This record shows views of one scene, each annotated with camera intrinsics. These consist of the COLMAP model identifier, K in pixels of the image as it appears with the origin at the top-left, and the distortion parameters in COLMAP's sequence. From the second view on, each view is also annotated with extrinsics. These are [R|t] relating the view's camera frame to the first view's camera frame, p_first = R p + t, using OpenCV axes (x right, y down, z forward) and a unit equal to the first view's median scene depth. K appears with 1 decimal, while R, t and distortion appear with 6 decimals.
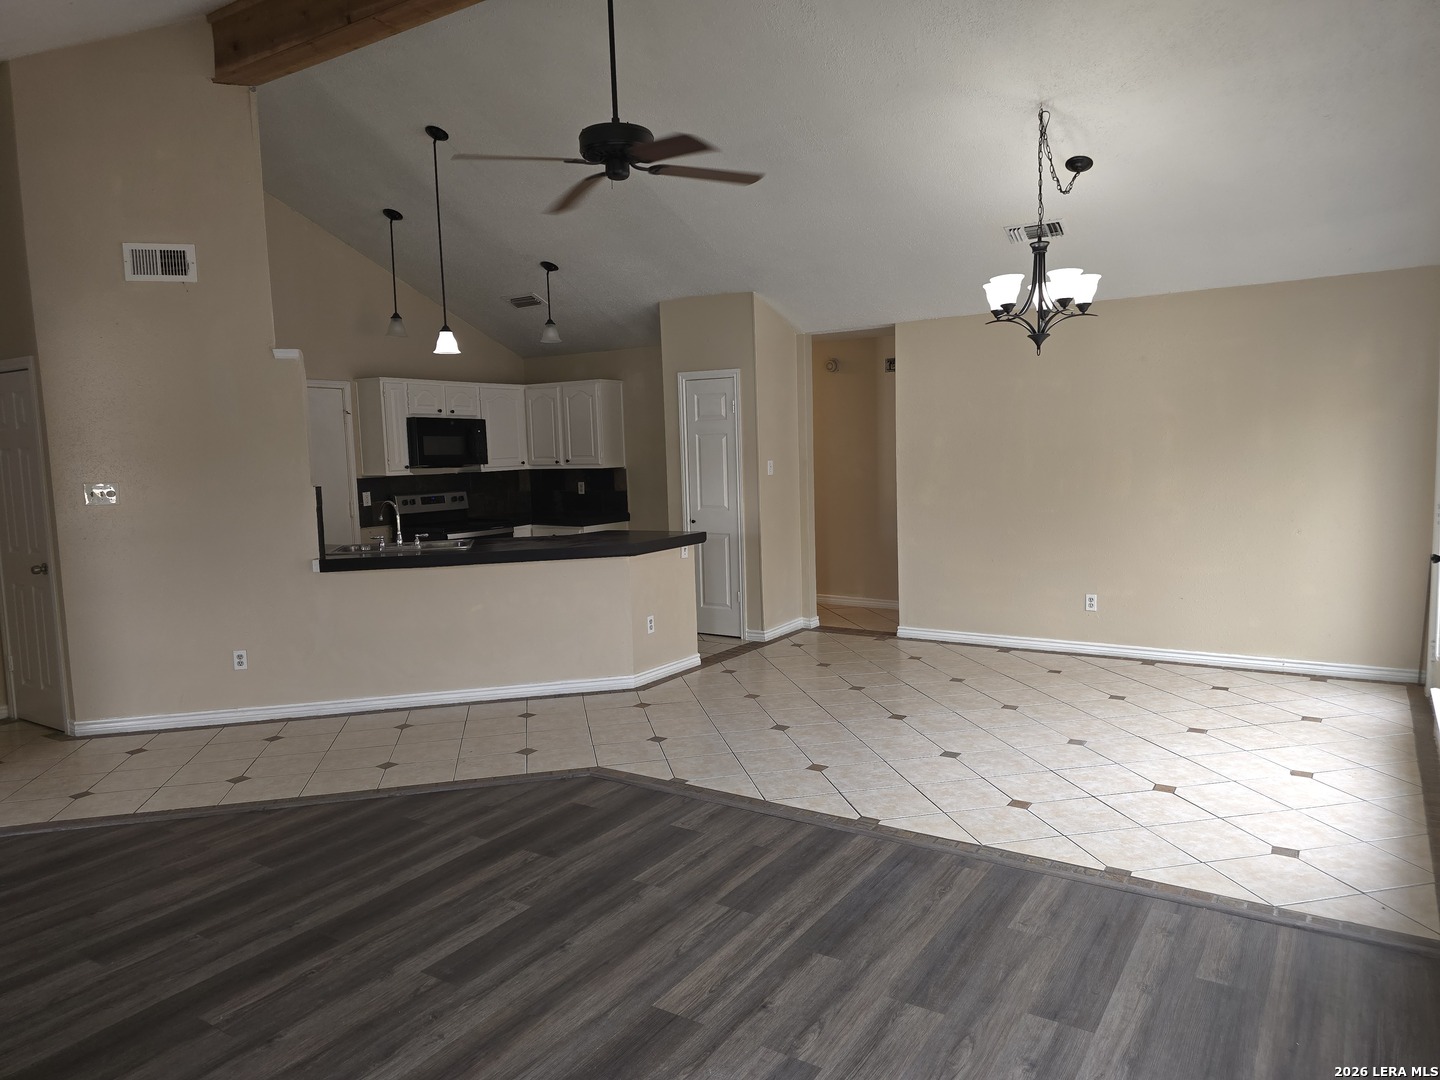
lens RADIAL K [[968.2, 0, 726.9], [0, 968.2, 541.1], [0, 0, 1]] dist [0.077647, -0.085407]
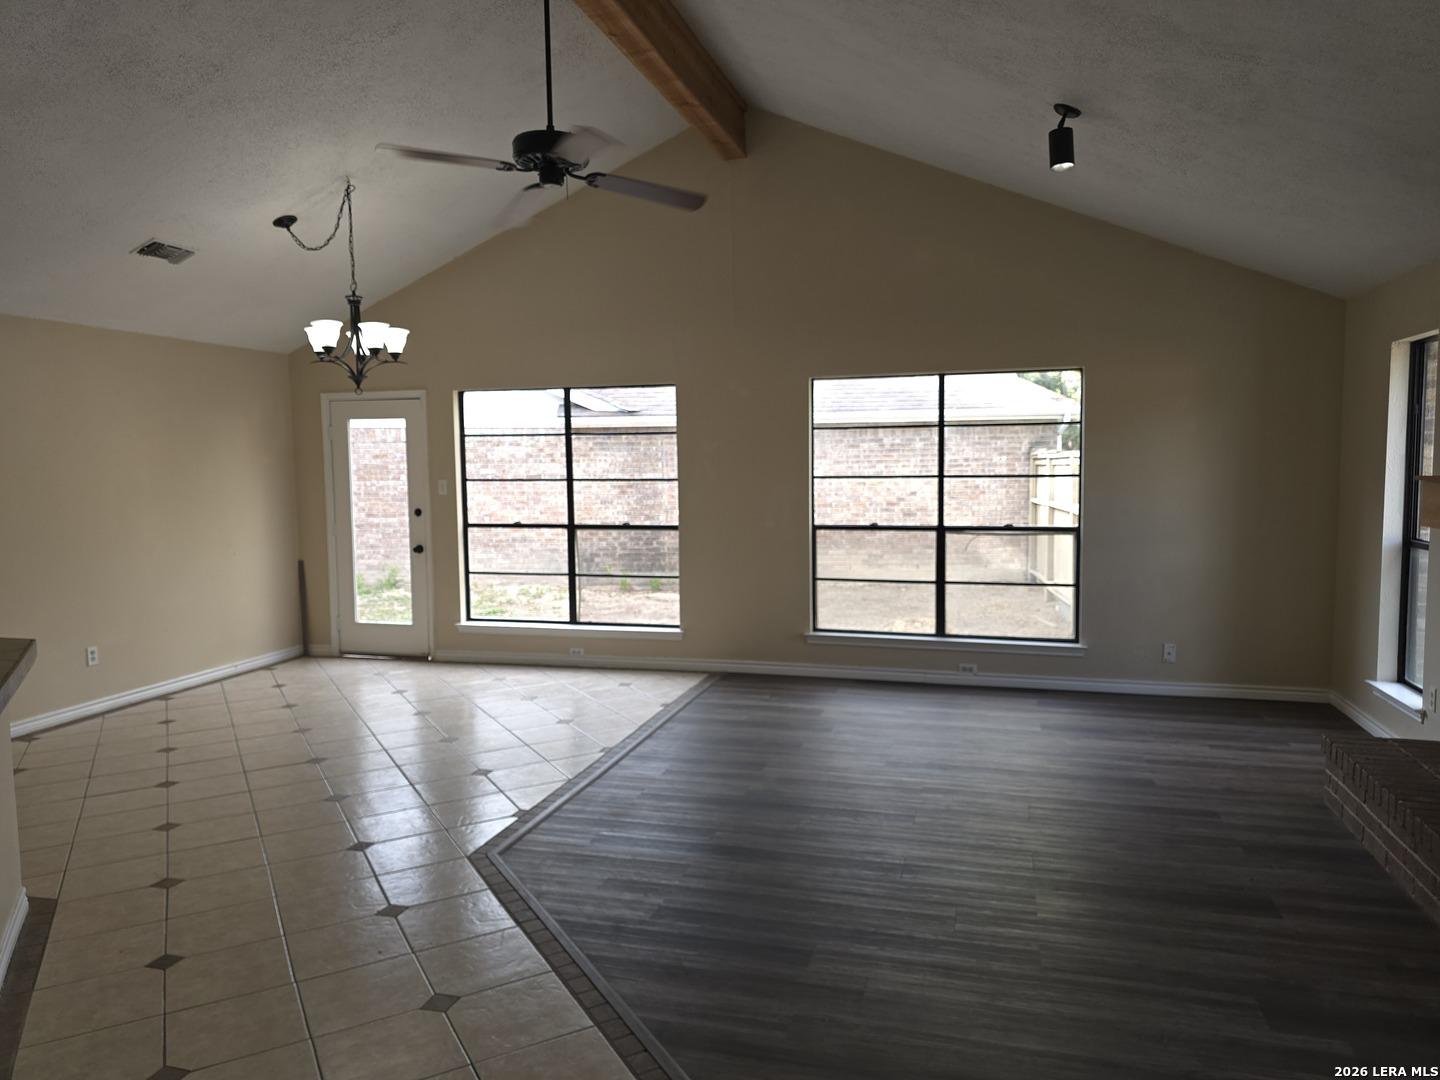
lens RADIAL K [[977.4, 0, 734.8], [0, 977.4, 539.5], [0, 0, 1]] dist [0.047890, -0.047658]
pose [[-0.303994, -0.042848, 0.951710, -1.232738], [0.120817, 0.989188, 0.083127, -0.086822], [-0.944982, 0.140253, -0.295531, 1.276265]]
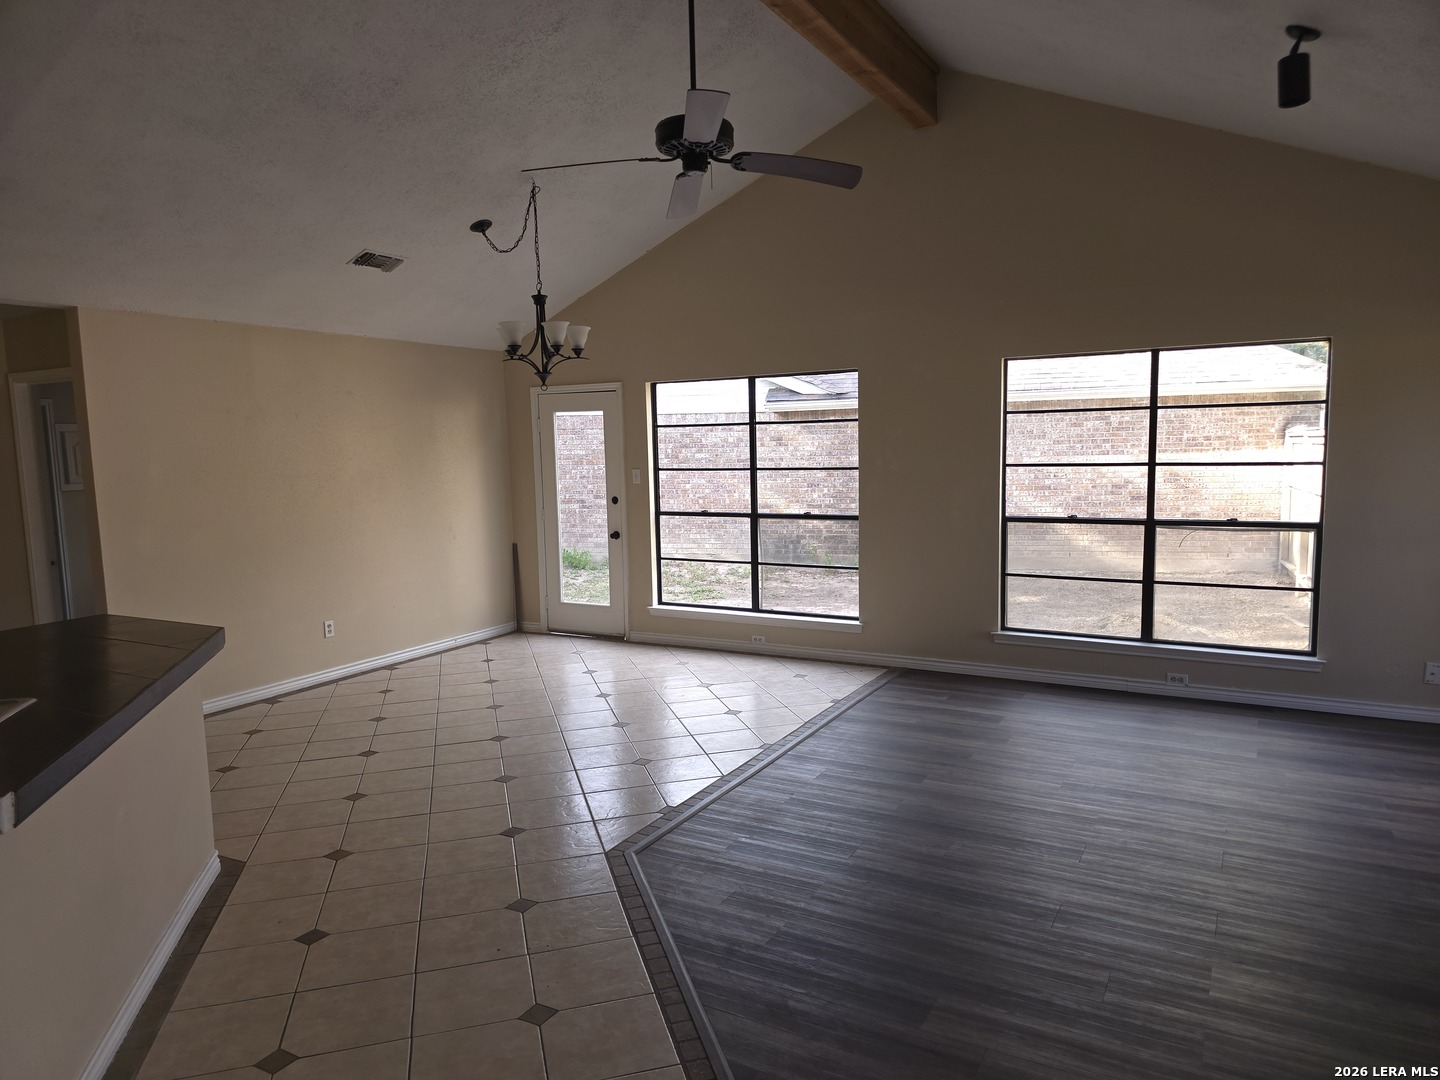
lens RADIAL K [[951.1, 0, 734.9], [0, 951.1, 549.7], [0, 0, 1]] dist [0.063433, -0.062562]
pose [[-0.070445, -0.080372, 0.994272, -1.171425], [0.127866, 0.987798, 0.088908, -0.096233], [-0.989286, 0.133397, -0.059309, 1.163069]]
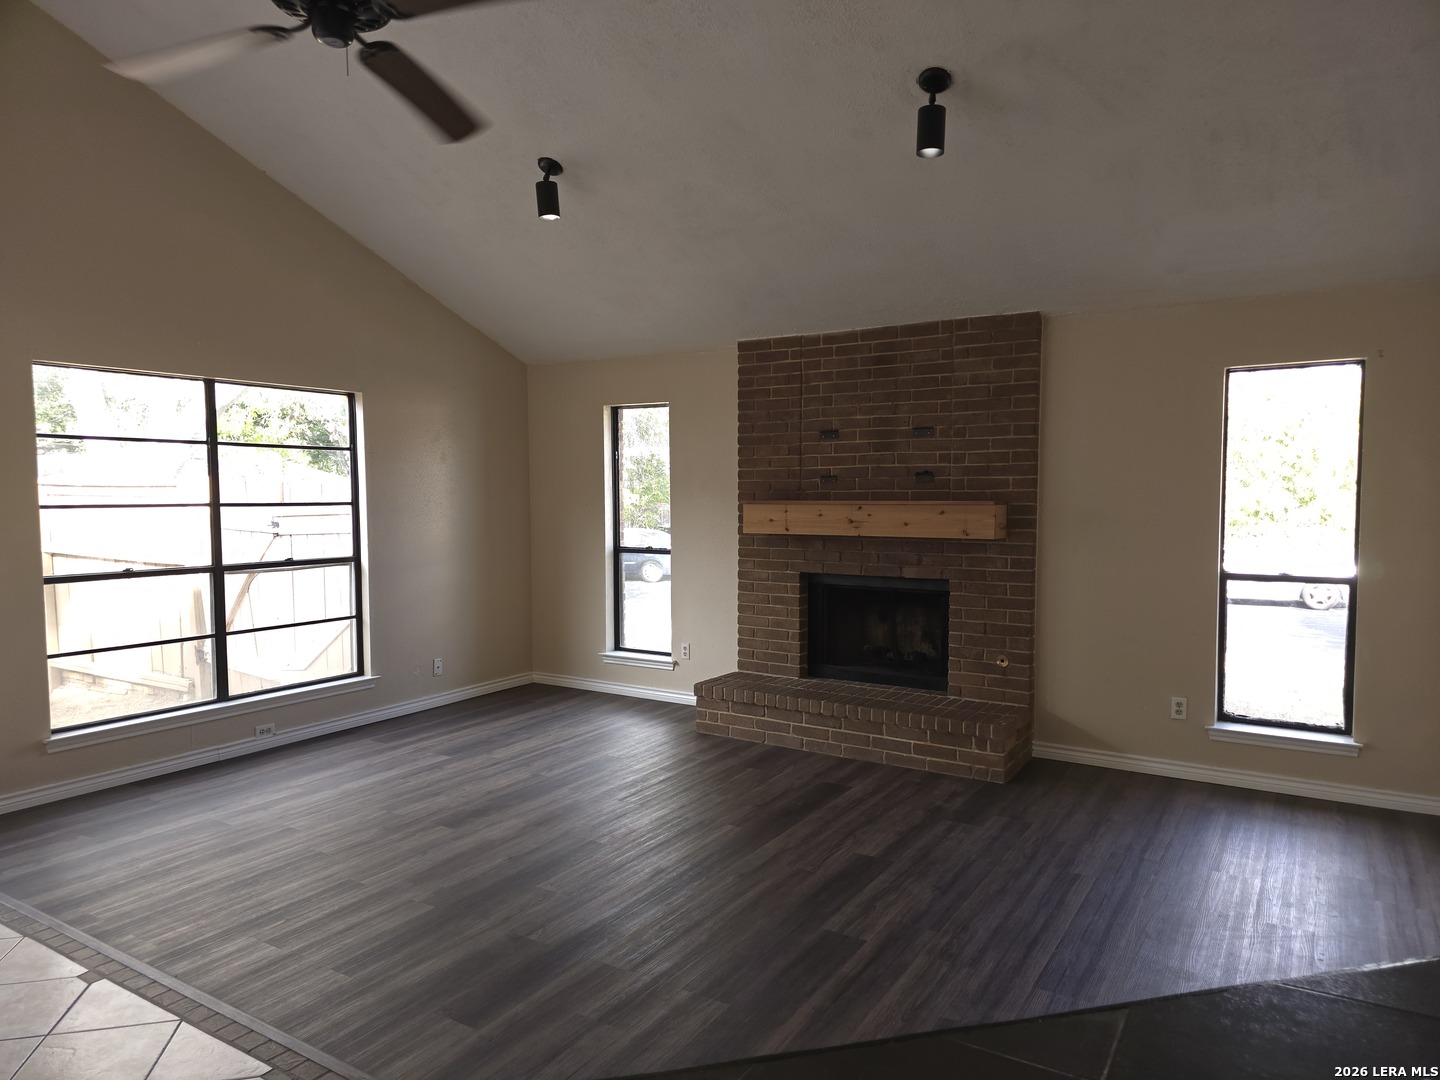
lens RADIAL K [[945.2, 0, 729.4], [0, 945.2, 549.3], [0, 0, 1]] dist [0.077672, -0.076941]
pose [[-0.999333, 0.032132, -0.017327, -0.374051], [0.028711, 0.984931, 0.170550, -0.165067], [0.022546, 0.169939, -0.985197, 1.819844]]
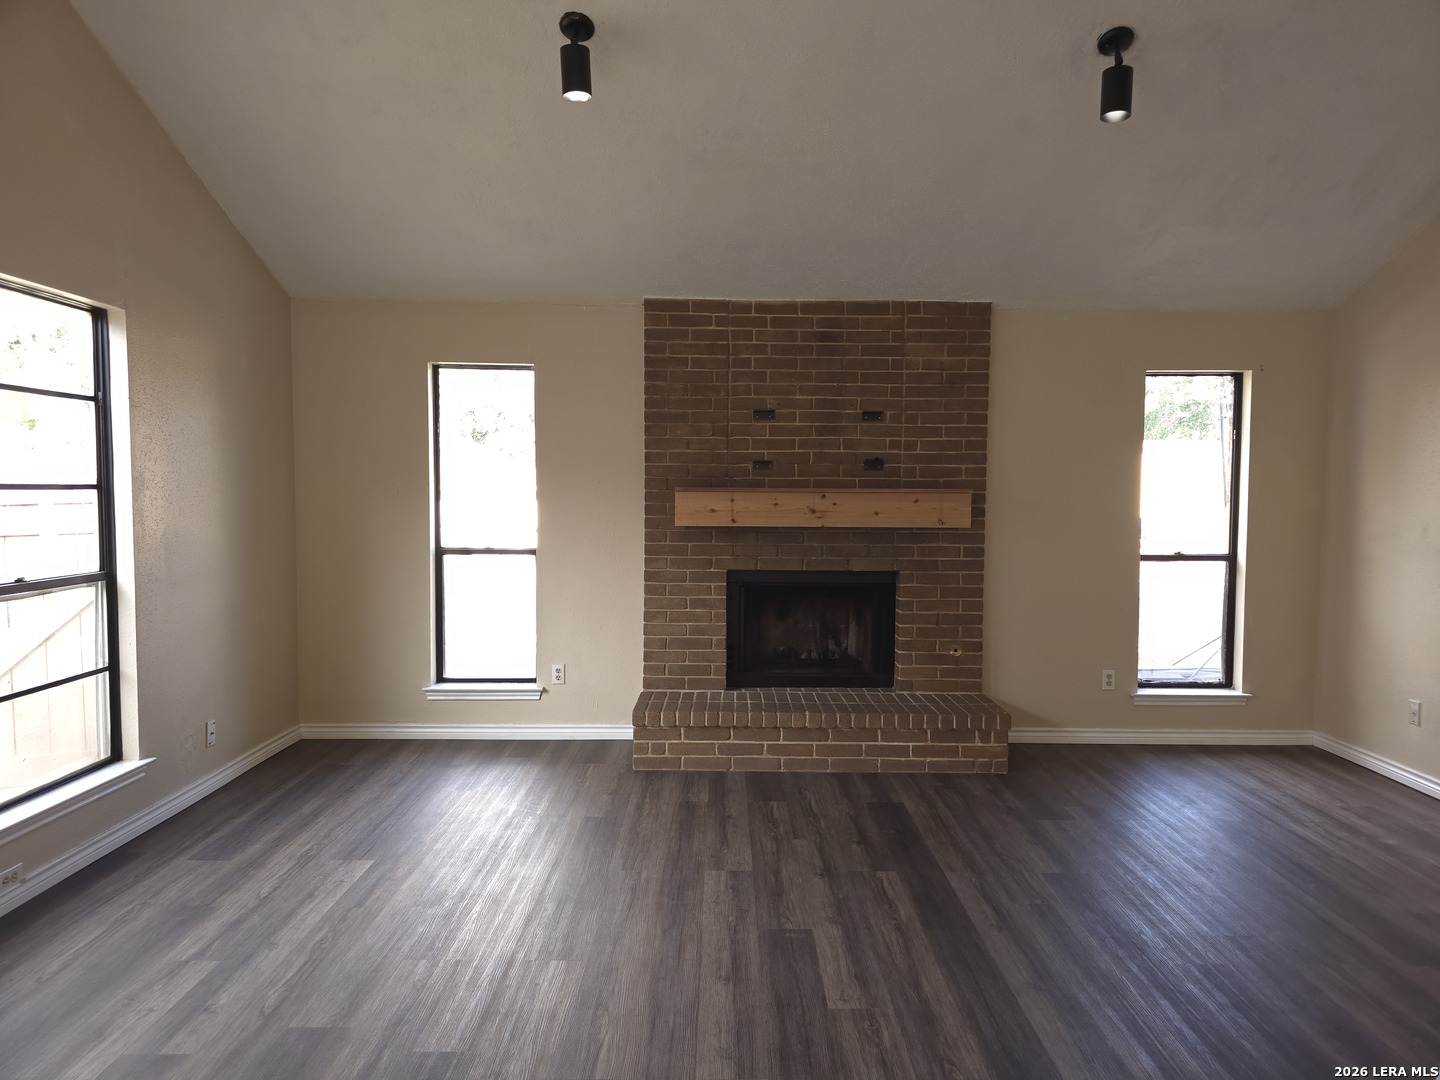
lens RADIAL K [[954.8, 0, 734.3], [0, 954.8, 542.2], [0, 0, 1]] dist [0.064751, -0.056685]
pose [[-0.830578, 0.053406, -0.554336, 0.260205], [-0.043632, 0.986091, 0.160377, -0.118518], [0.555191, 0.157392, -0.816695, 1.405602]]
